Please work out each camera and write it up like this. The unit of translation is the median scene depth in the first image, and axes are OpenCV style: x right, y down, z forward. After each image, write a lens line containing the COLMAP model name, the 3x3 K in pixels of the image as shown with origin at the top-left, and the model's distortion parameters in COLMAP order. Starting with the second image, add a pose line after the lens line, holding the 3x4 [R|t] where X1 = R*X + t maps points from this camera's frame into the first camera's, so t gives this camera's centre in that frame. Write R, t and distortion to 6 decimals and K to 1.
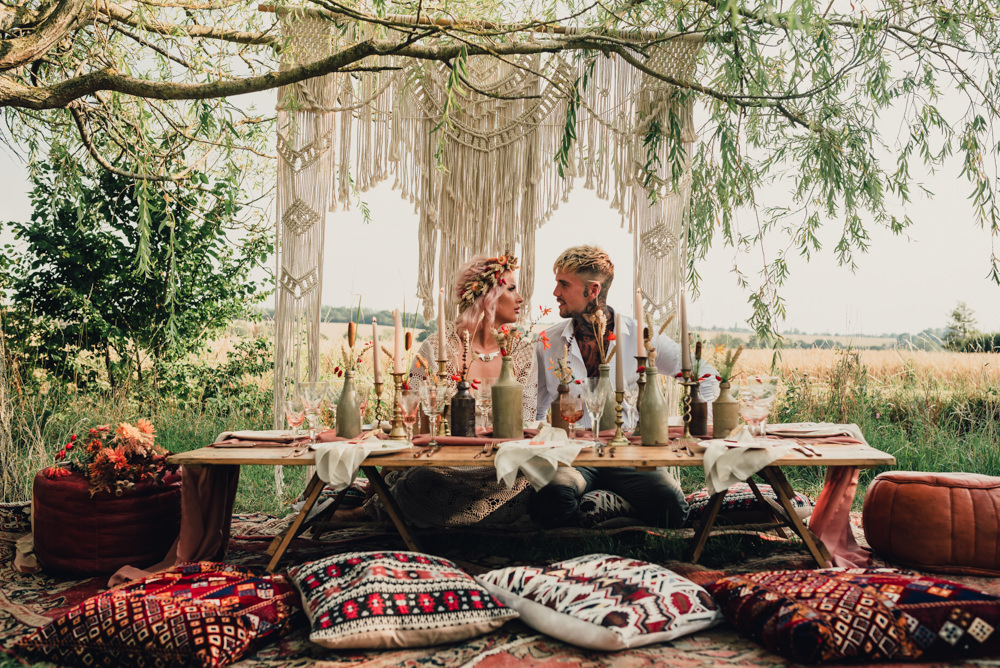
lens RADIAL K [[974.5, 0, 500.0], [0, 974.5, 334.0], [0, 0, 1]] dist [-0.013507, -0.018937]
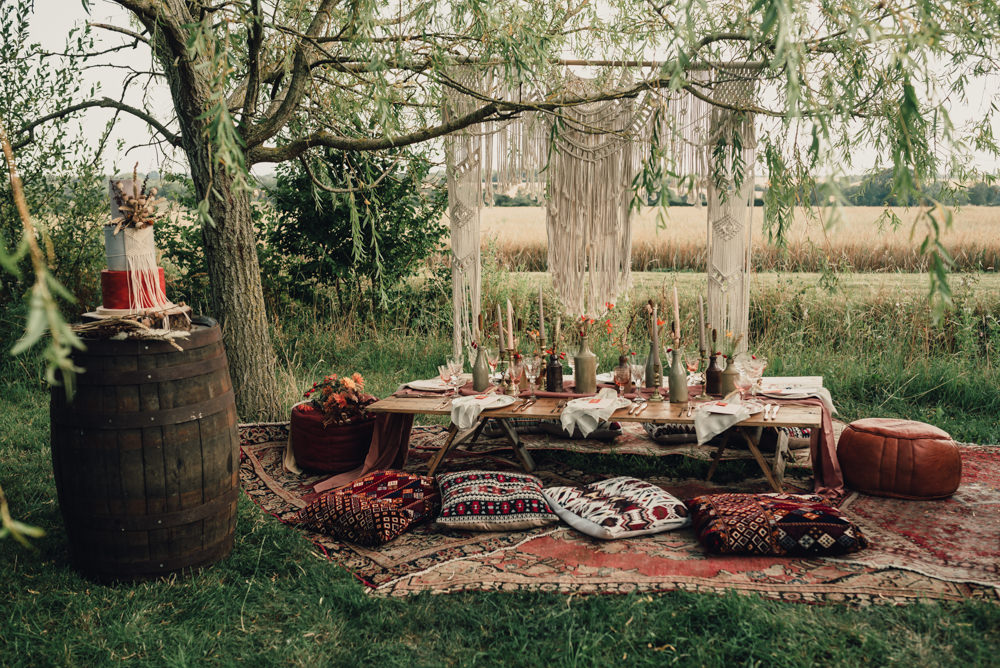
lens RADIAL K [[1012.1, 0, 500.0], [0, 1012.1, 334.0], [0, 0, 1]] dist [-0.020778, -0.004041]
pose [[0.971355, 0.006184, -0.237551, 0.333917], [0.030268, 0.988299, 0.149495, -0.289867], [0.235696, -0.152403, 0.959802, -0.666121]]
